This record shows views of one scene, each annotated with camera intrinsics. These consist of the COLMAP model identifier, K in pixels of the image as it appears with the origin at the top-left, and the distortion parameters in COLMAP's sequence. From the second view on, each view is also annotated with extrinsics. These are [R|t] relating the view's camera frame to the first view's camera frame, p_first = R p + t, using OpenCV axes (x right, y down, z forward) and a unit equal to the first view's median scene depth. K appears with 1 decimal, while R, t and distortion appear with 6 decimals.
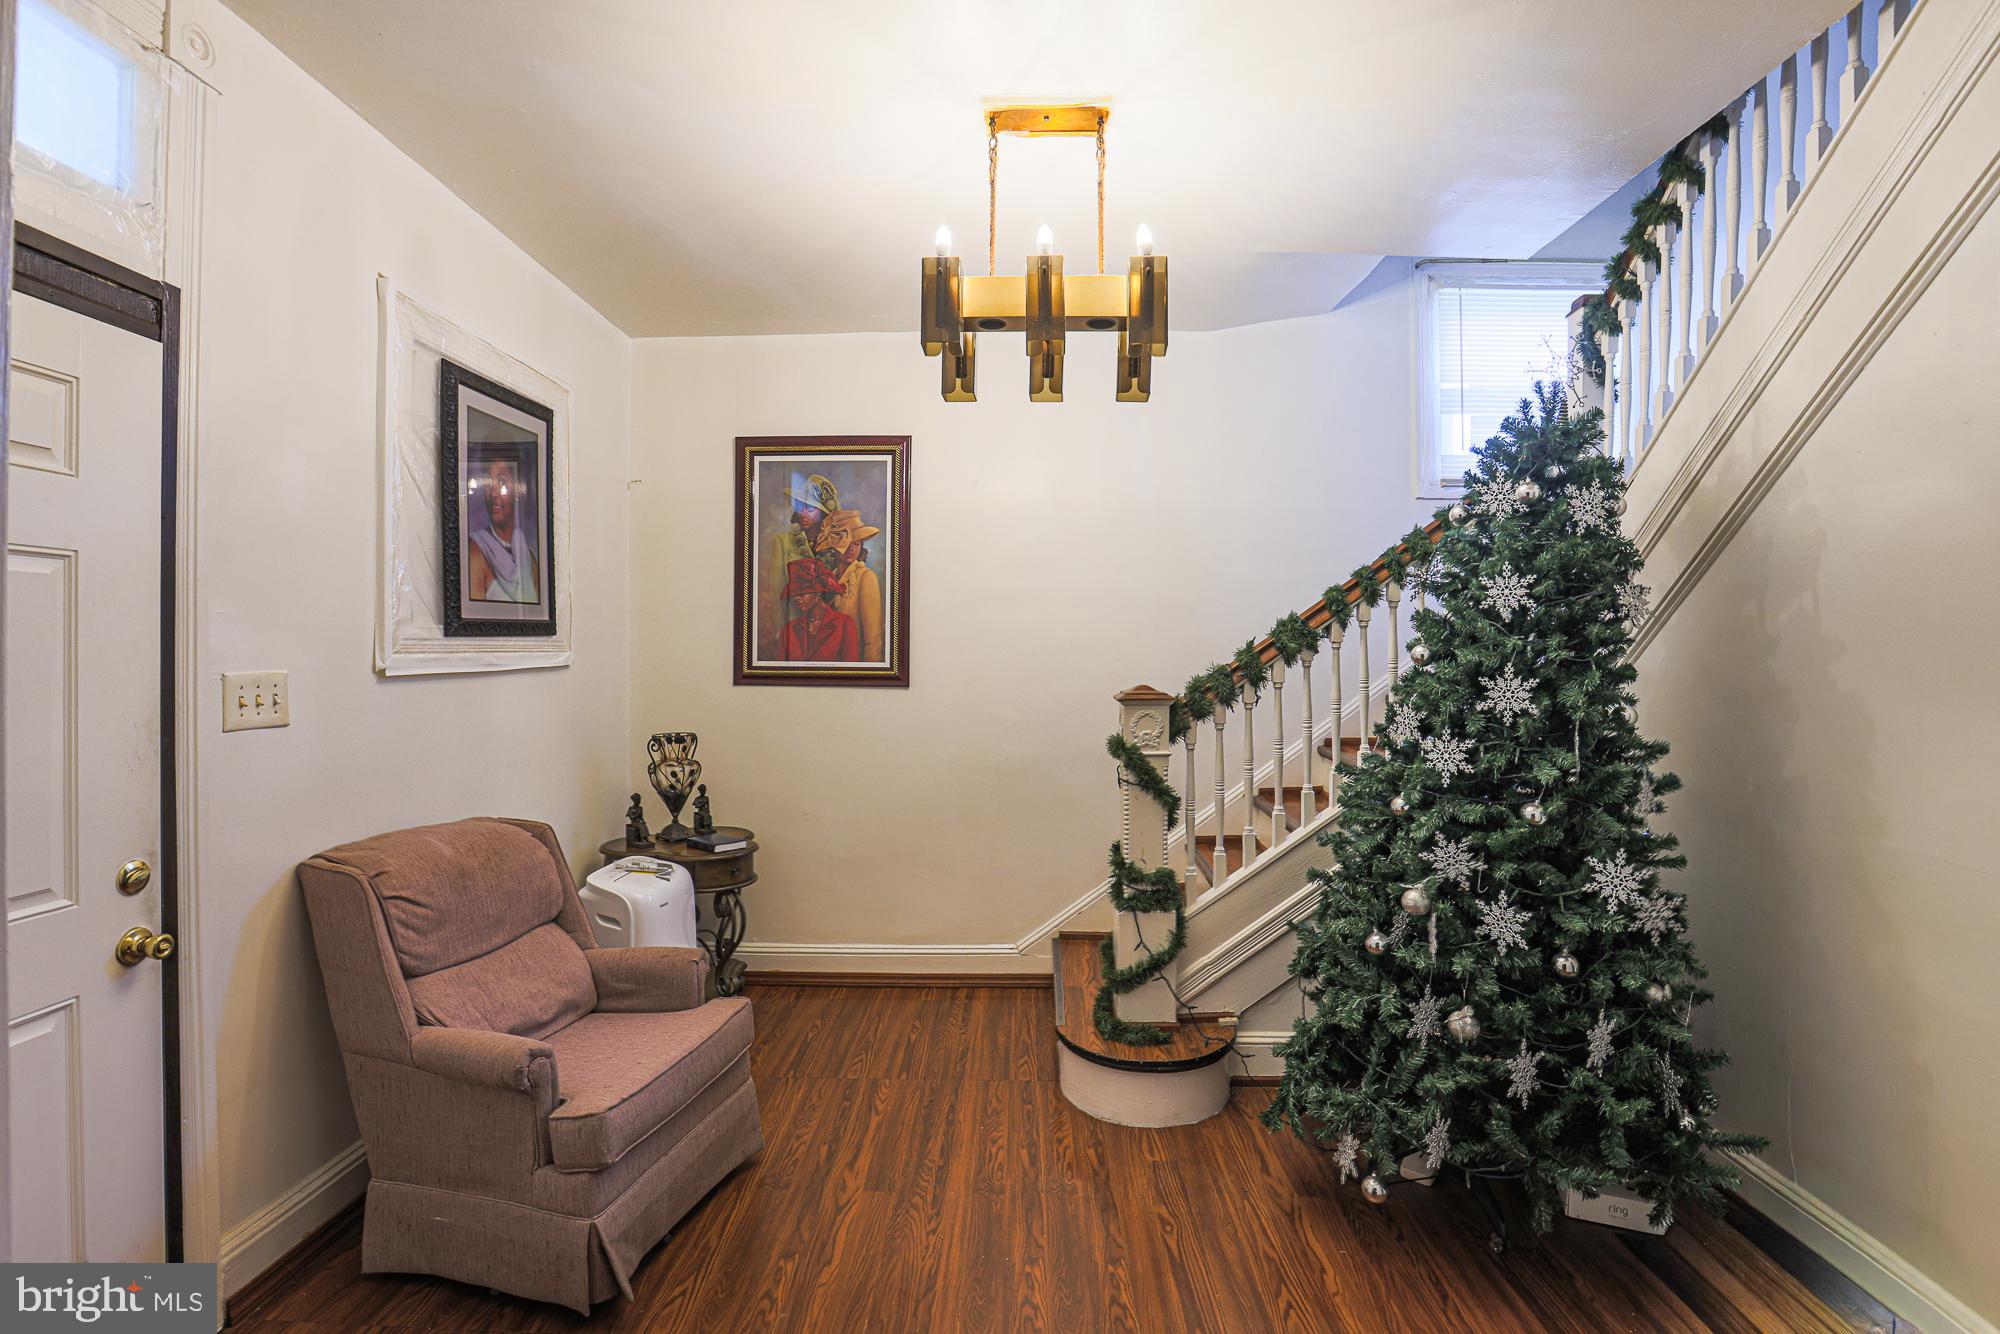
lens RADIAL K [[929.4, 0, 1020.5], [0, 929.4, 648.8], [0, 0, 1]] dist [-0.043483, 0.011627]
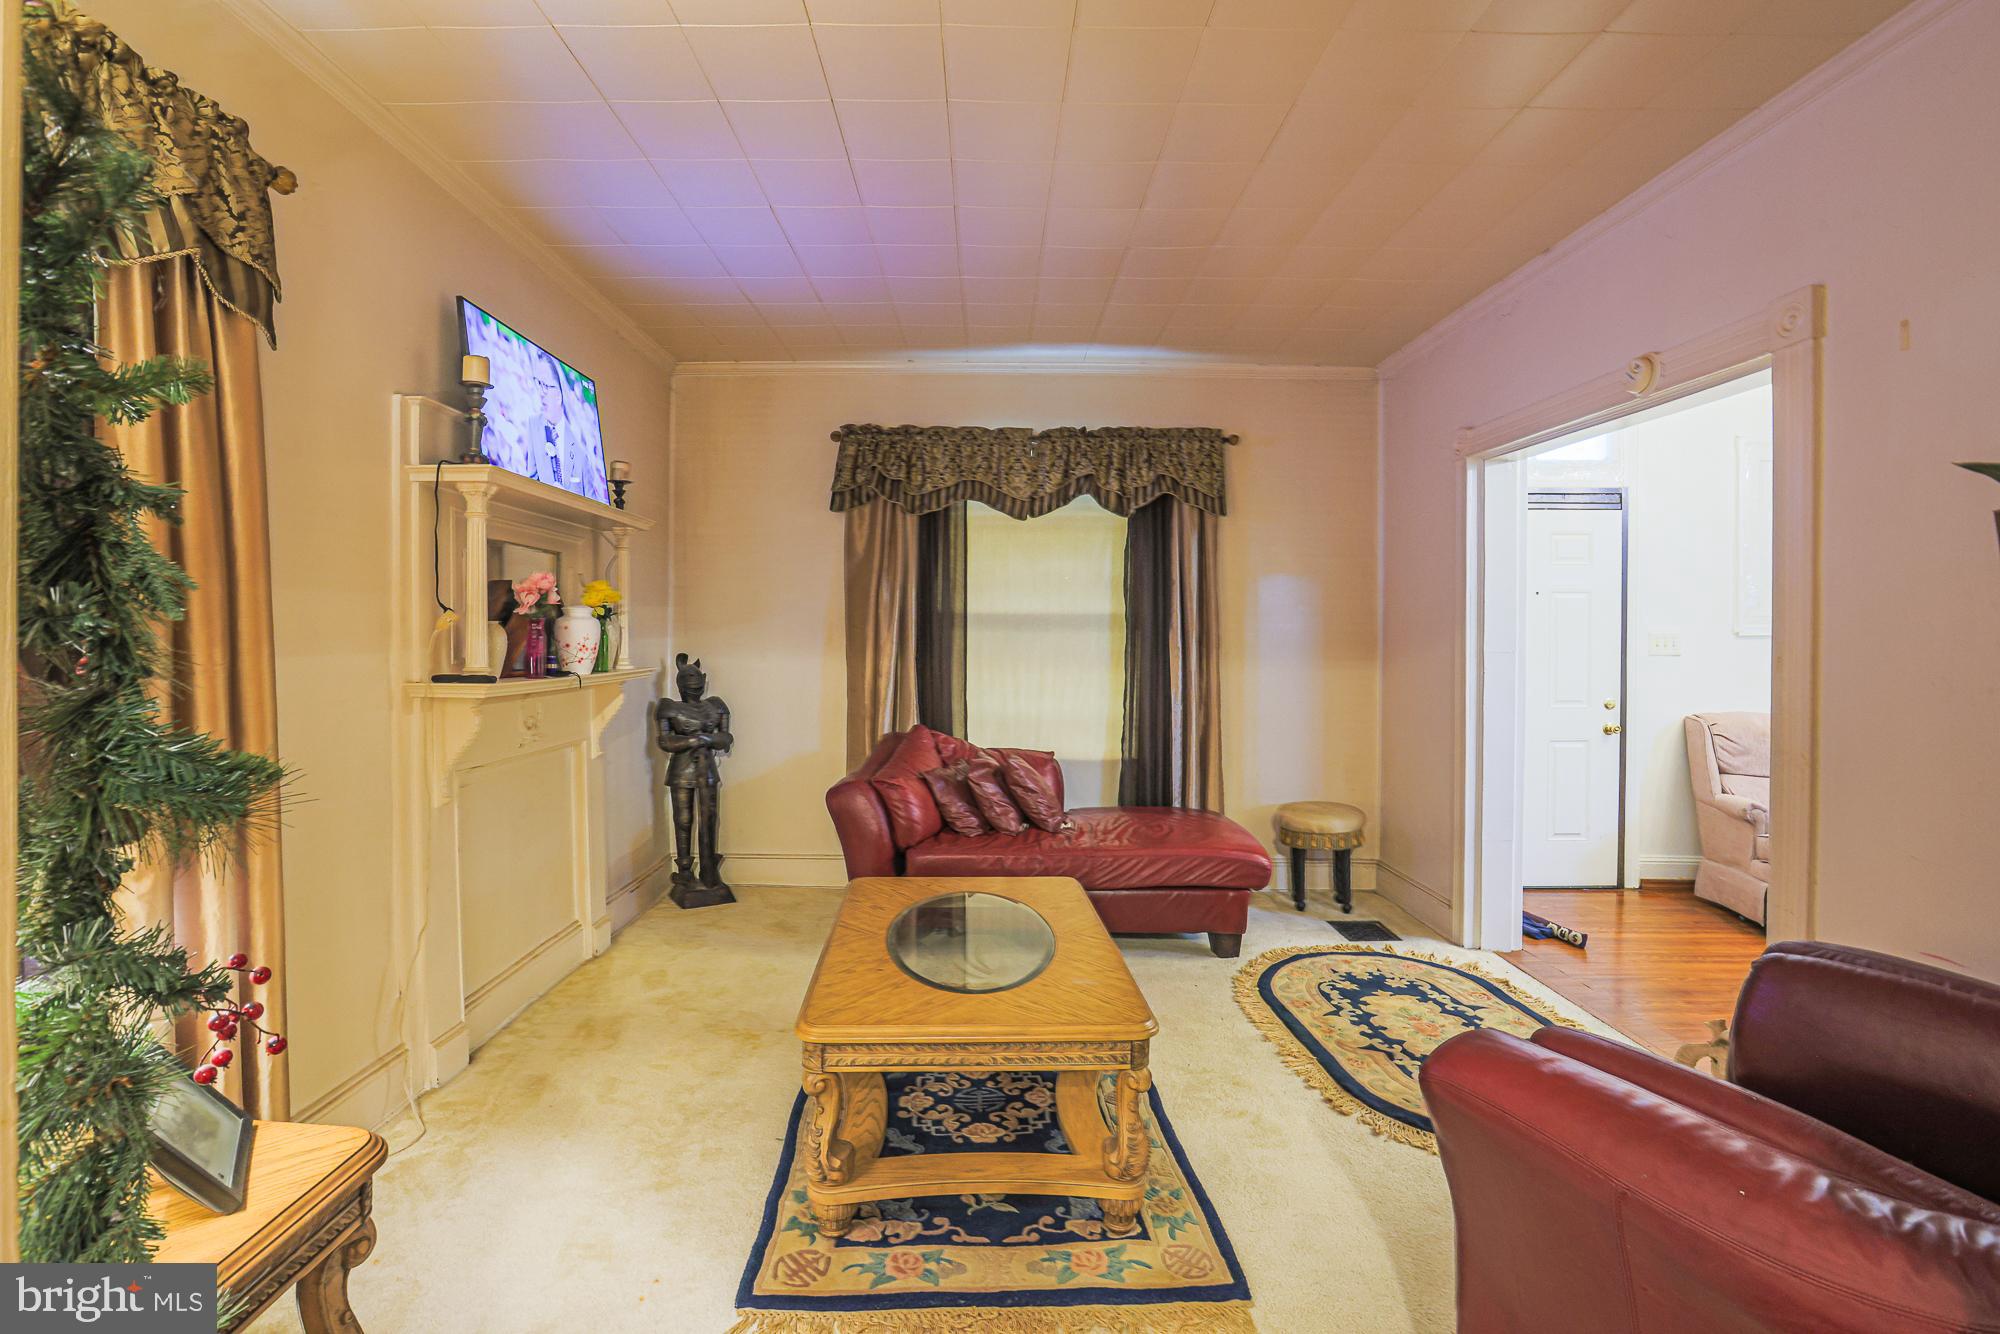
lens RADIAL K [[929.4, 0, 982.8], [0, 929.4, 660.1], [0, 0, 1]] dist [-0.043483, 0.011627]
pose [[0.012657, 0.017228, -0.999771, 1.149385], [0.000221, 0.999851, 0.017232, 0.043333], [0.999920, -0.000439, 0.012652, -0.623161]]
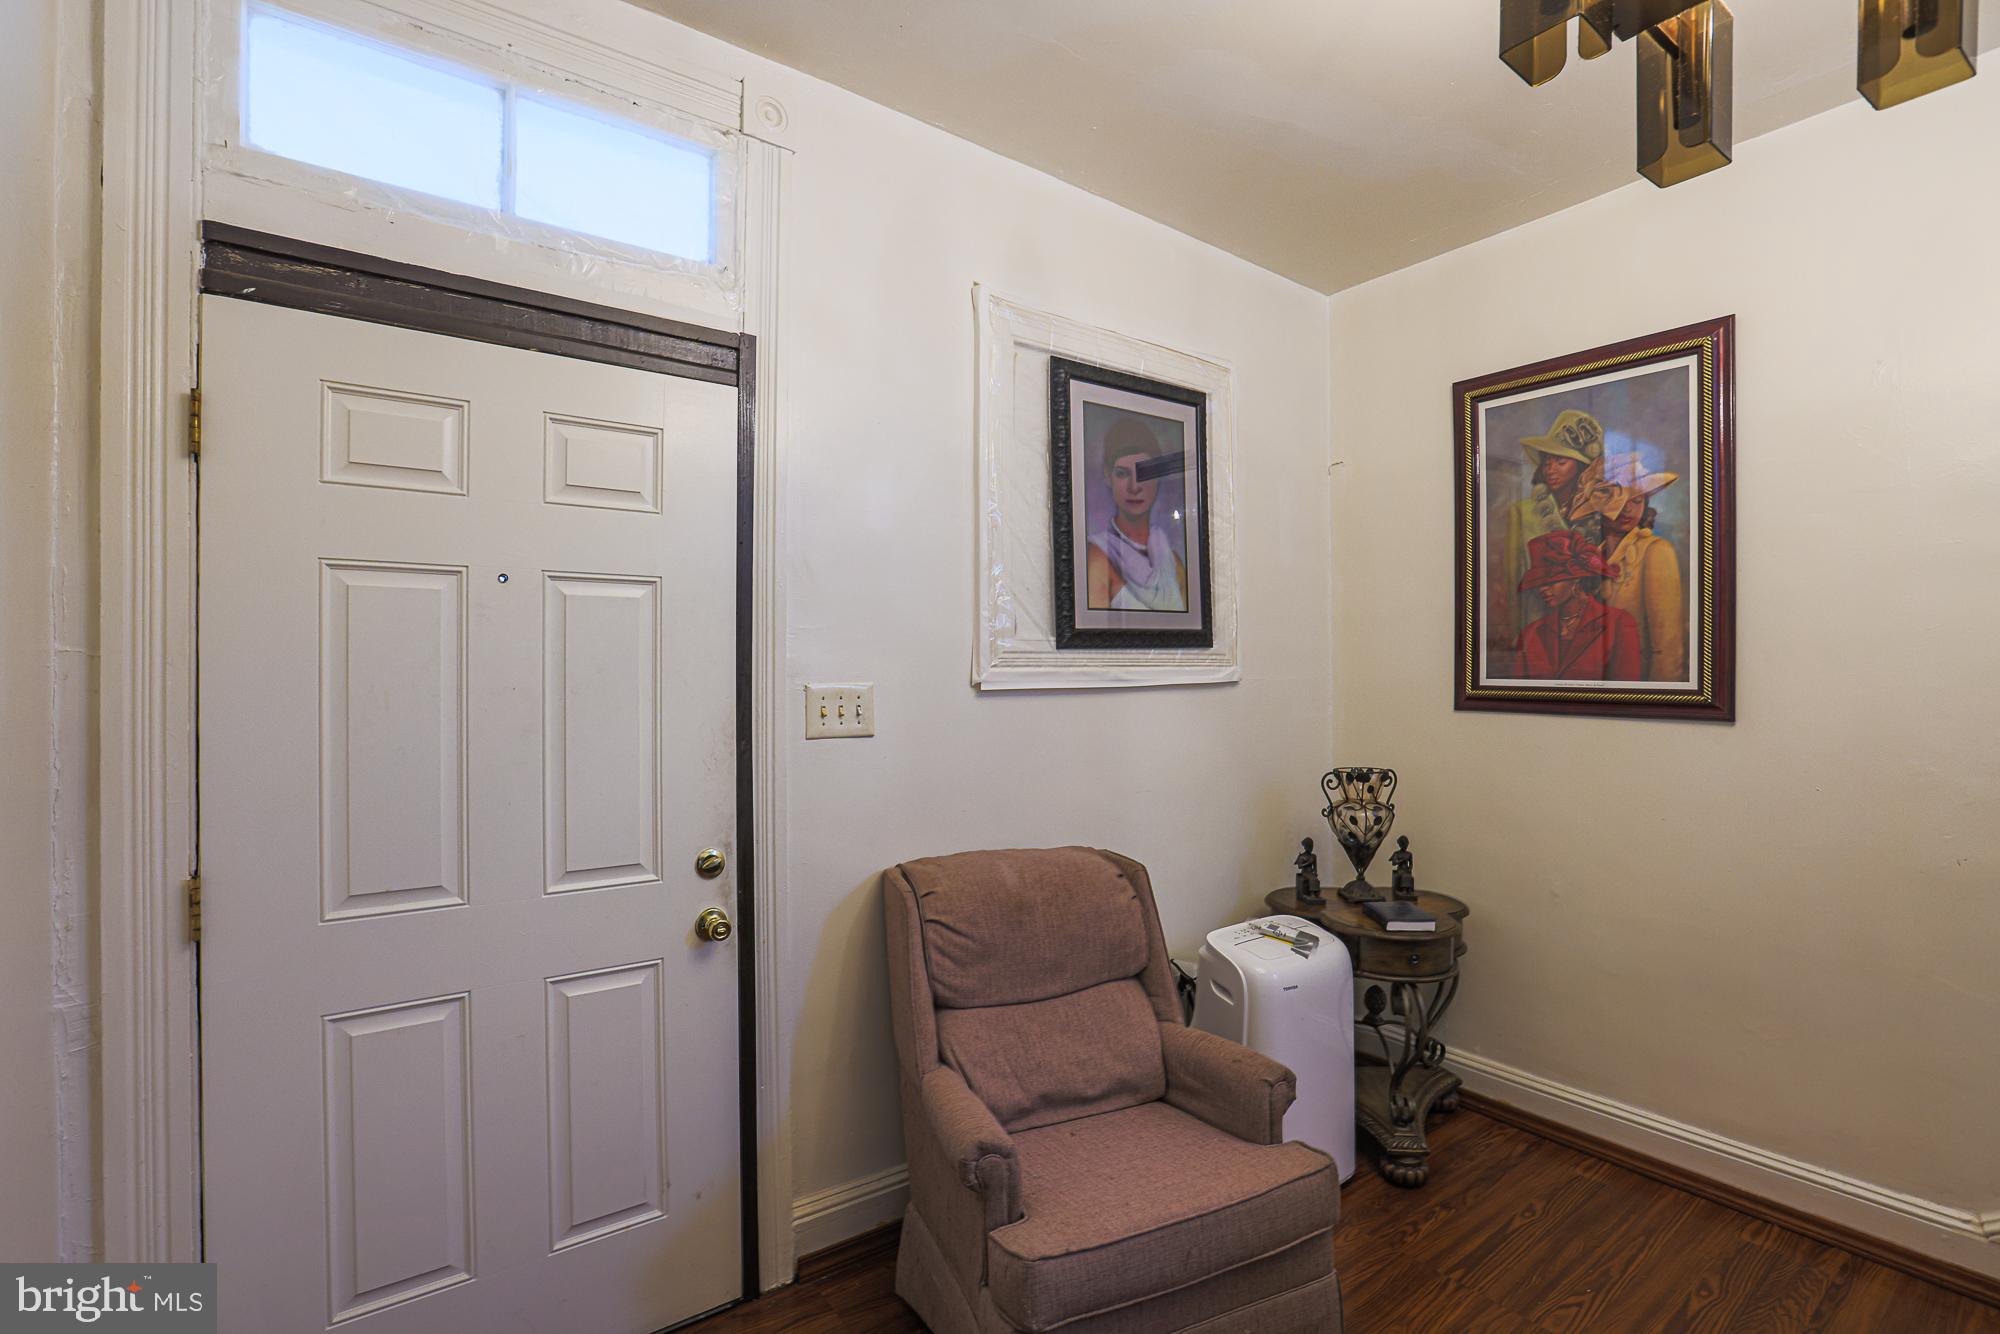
lens RADIAL K [[929.4, 0, 1002.6], [0, 929.4, 672.2], [0, 0, 1]] dist [-0.043483, 0.011627]
pose [[0.603650, 0.002640, -0.797245, 0.102386], [0.002751, 0.999982, 0.005394, 0.005055], [0.797245, -0.005450, 0.603631, 0.369753]]
